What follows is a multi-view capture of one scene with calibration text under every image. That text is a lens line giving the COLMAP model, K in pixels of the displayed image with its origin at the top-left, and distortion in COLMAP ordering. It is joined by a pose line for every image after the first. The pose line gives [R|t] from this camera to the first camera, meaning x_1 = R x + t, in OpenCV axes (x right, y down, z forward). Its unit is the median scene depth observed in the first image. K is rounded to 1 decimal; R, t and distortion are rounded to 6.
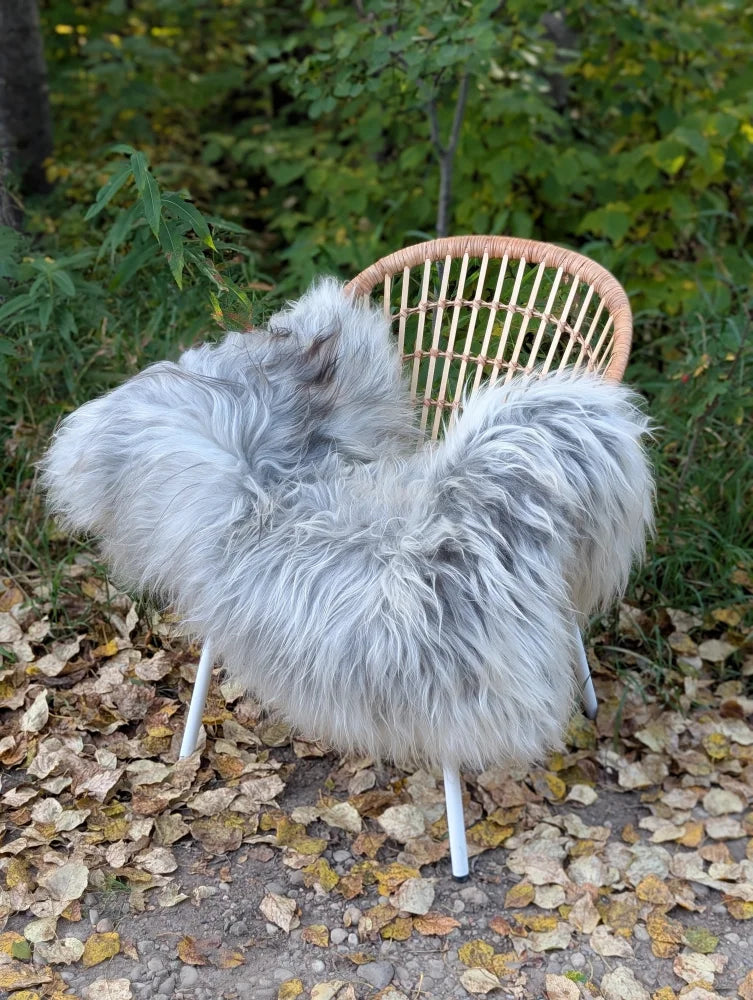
lens RADIAL K [[1449.3, 0, 376.5], [0, 1449.3, 500.0], [0, 0, 1]] dist [0.116290, -0.474660]
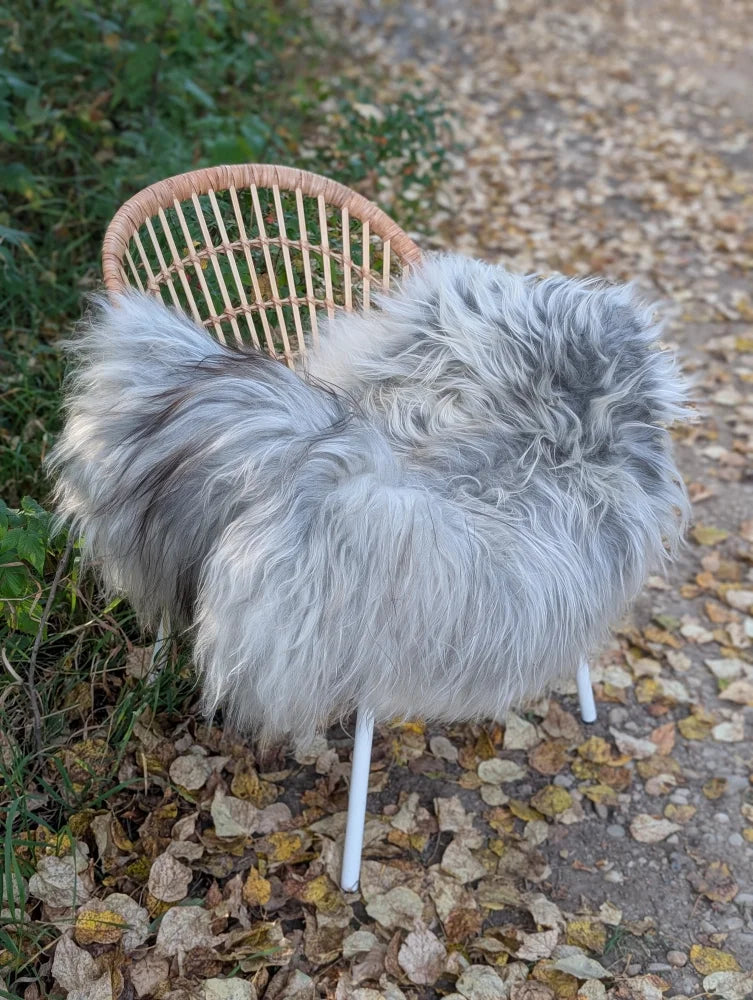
lens RADIAL K [[1441.4, 0, 376.5], [0, 1441.4, 500.0], [0, 0, 1]] dist [0.183911, -0.857339]
pose [[0.168719, -0.466000, 0.868549, -0.760846], [0.367739, 0.847317, 0.383173, -0.320356], [-0.914495, 0.254751, 0.314325, 0.706790]]
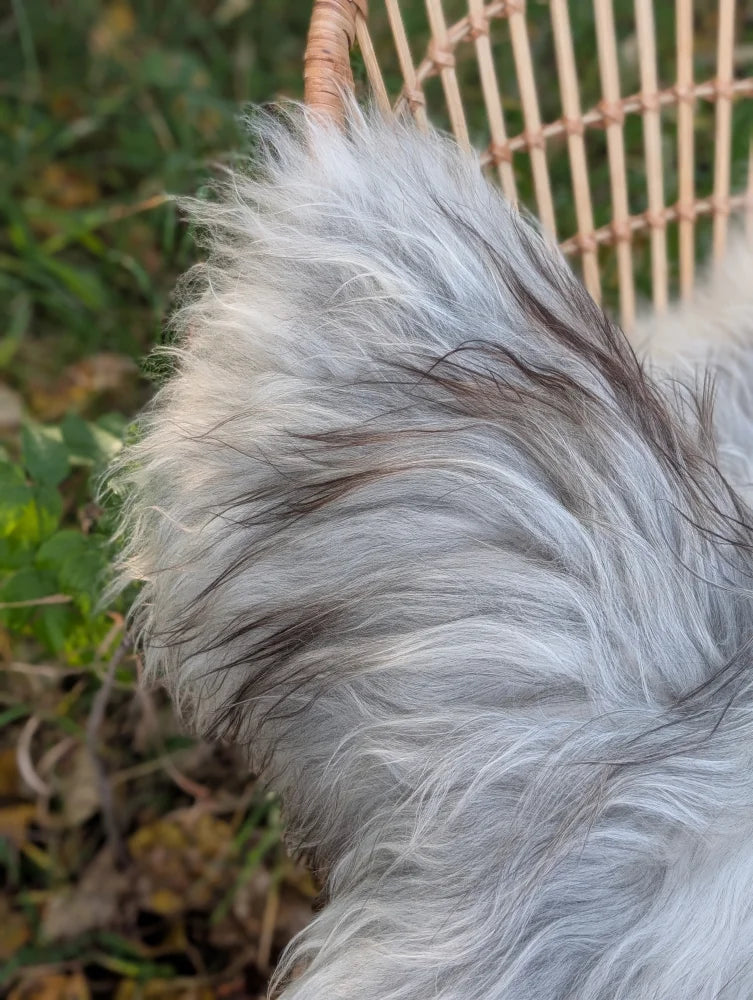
lens RADIAL K [[1441.4, 0, 376.5], [0, 1441.4, 500.0], [0, 0, 1]] dist [0.183911, -0.857339]
pose [[0.514852, -0.649820, 0.559161, -0.274420], [0.336537, 0.753093, 0.565326, -0.282887], [-0.788460, -0.102881, 0.606421, 0.832320]]
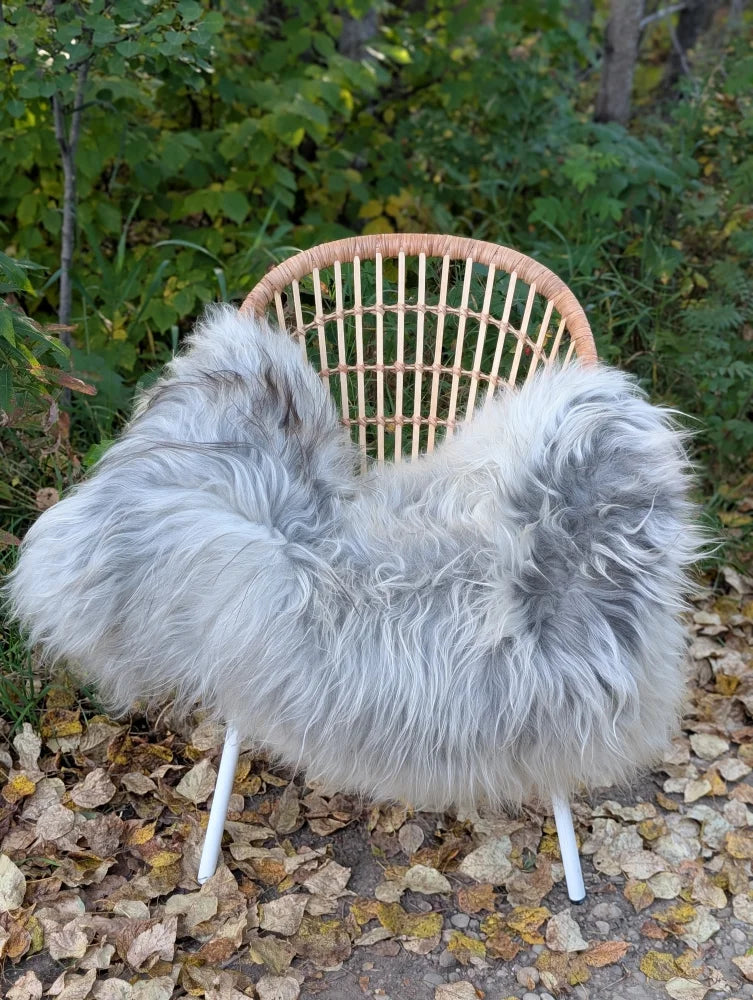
lens RADIAL K [[1461.0, 0, 376.5], [0, 1461.0, 500.0], [0, 0, 1]] dist [0.146420, -0.616281]
pose [[0.862381, -0.215227, 0.458232, -0.413334], [0.202963, 0.976191, 0.076535, -0.093141], [-0.463794, 0.027002, 0.885531, 0.175147]]
